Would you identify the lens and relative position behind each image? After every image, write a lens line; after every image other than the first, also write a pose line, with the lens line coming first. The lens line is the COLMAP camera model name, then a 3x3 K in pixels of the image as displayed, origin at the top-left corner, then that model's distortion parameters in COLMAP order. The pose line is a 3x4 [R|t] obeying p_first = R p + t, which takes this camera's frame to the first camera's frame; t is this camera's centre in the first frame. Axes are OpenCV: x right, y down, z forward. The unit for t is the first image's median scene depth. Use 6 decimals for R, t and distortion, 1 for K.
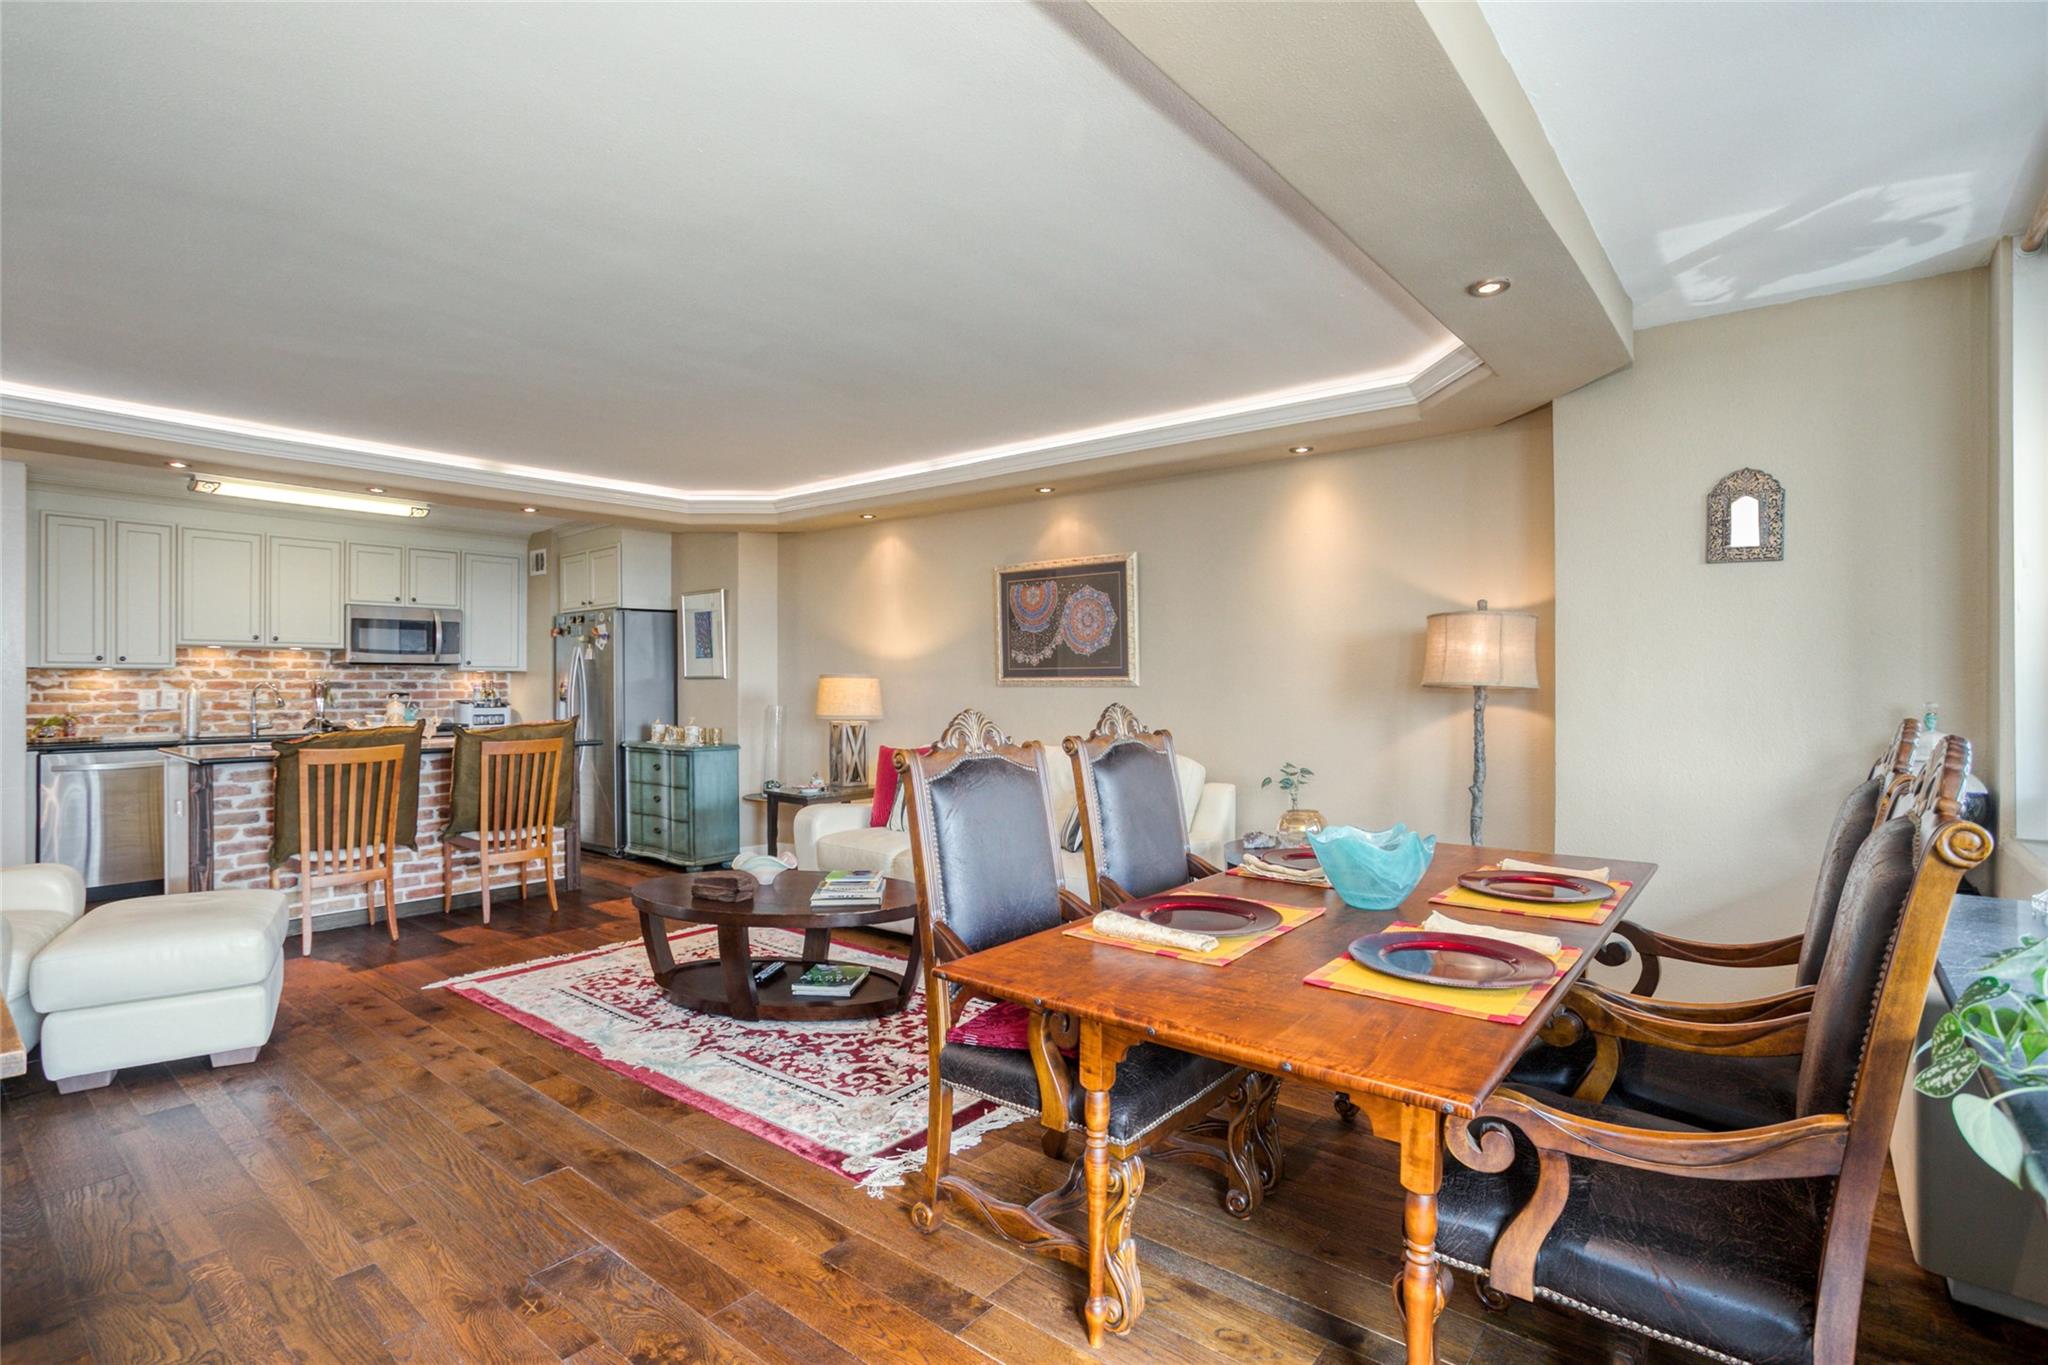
lens RADIAL K [[972.9, 0, 1024.0], [0, 972.9, 682.5], [0, 0, 1]] dist [-0.056555, 0.023339]
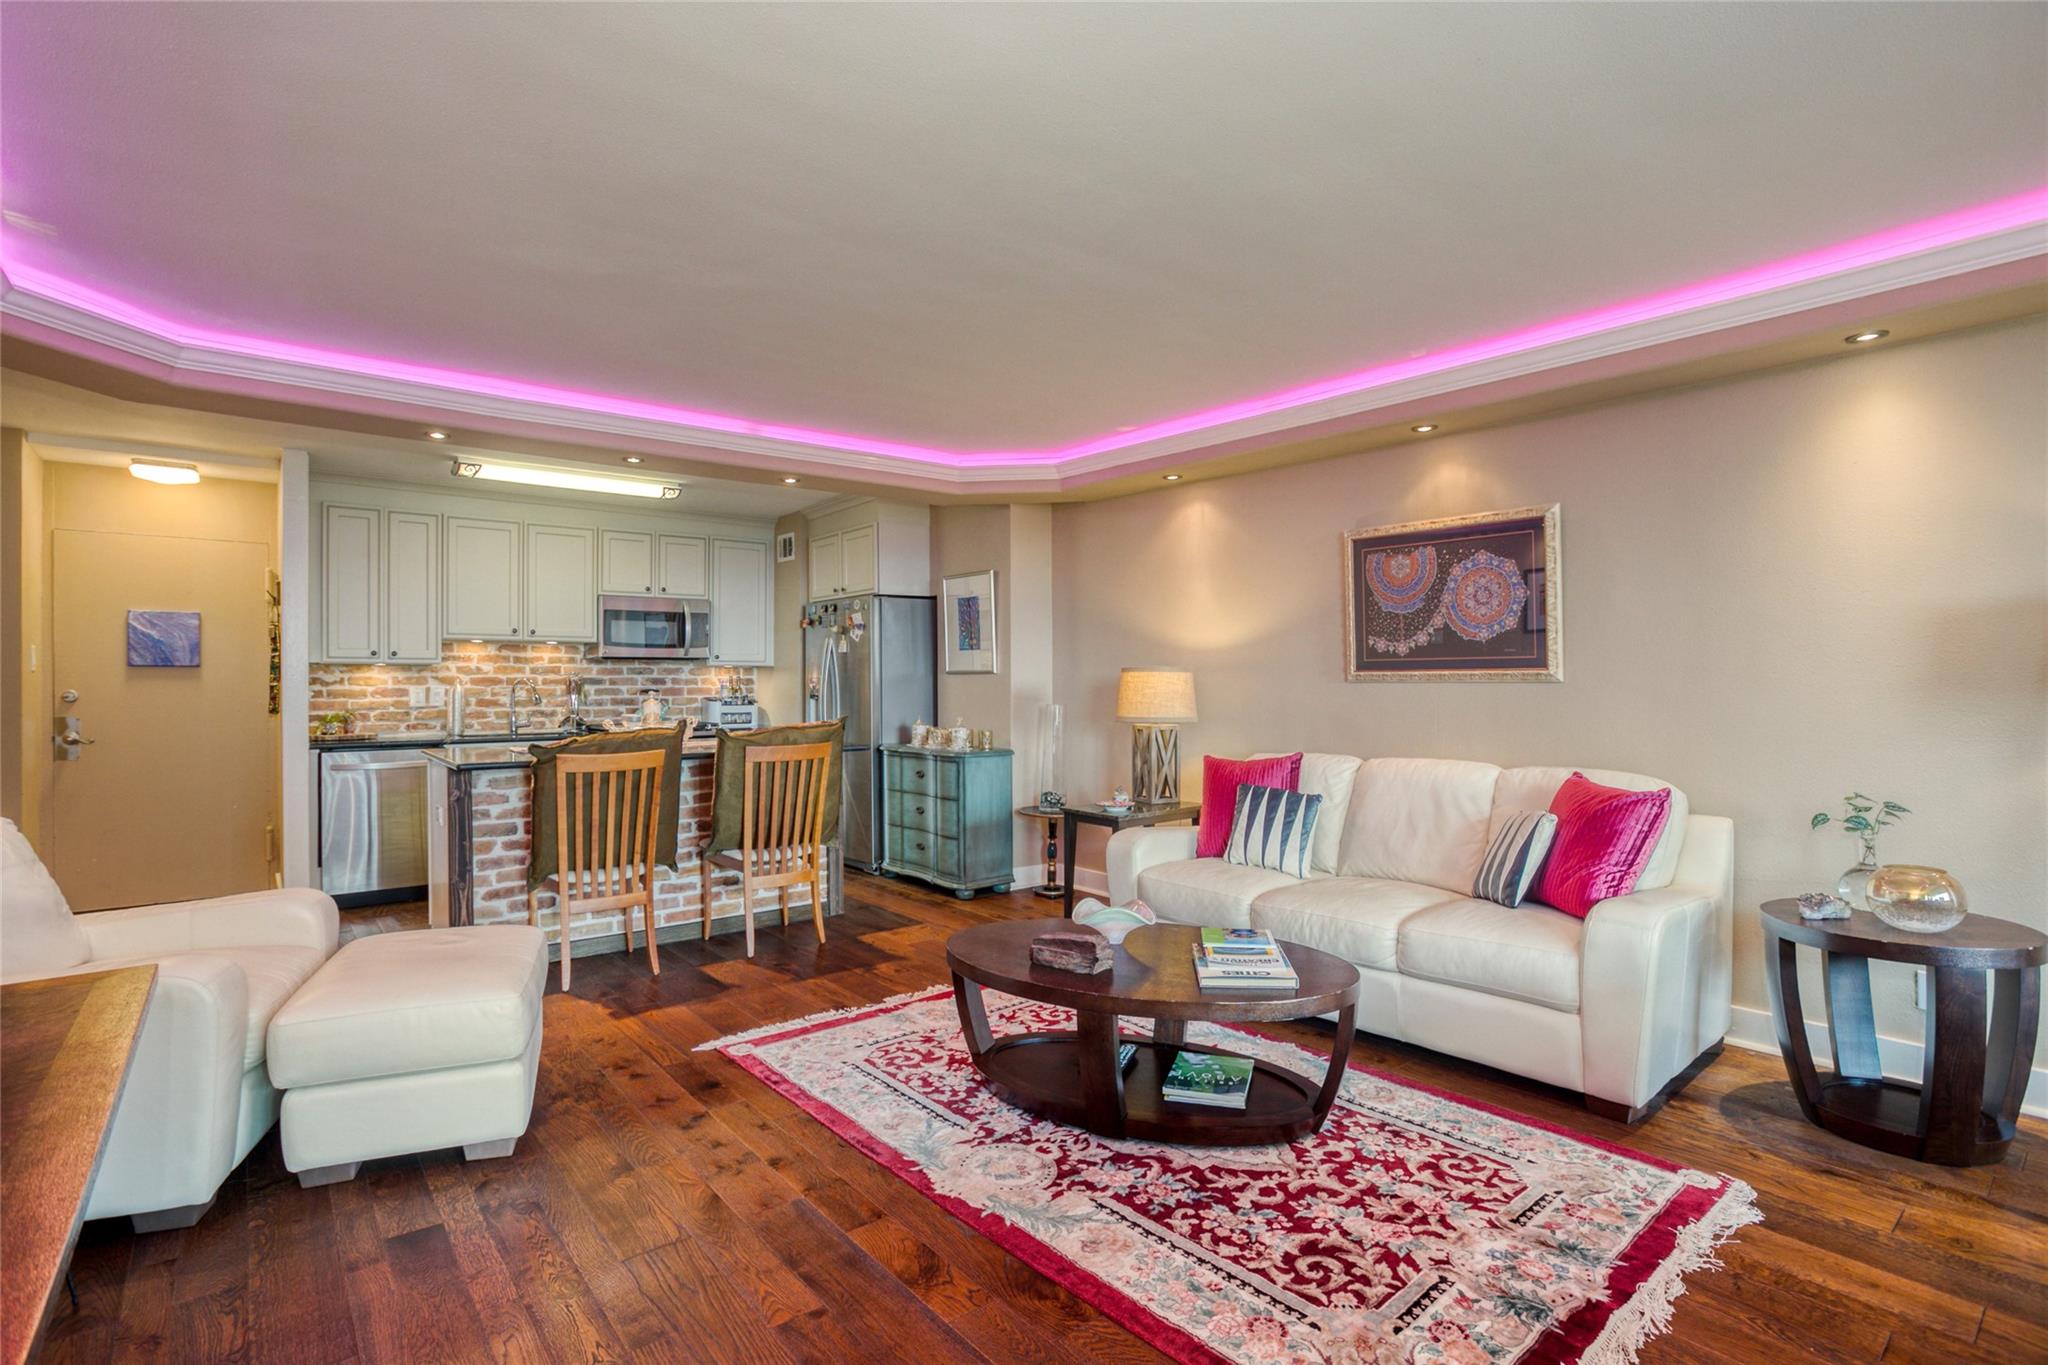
lens RADIAL K [[988.0, 0, 1018.6], [0, 988.0, 677.0], [0, 0, 1]] dist [-0.080519, 0.047548]
pose [[0.978999, -0.001631, -0.203858, -0.136209], [0.001438, 0.999998, -0.001095, 0.000467], [0.203859, 0.000779, 0.979000, 0.173265]]
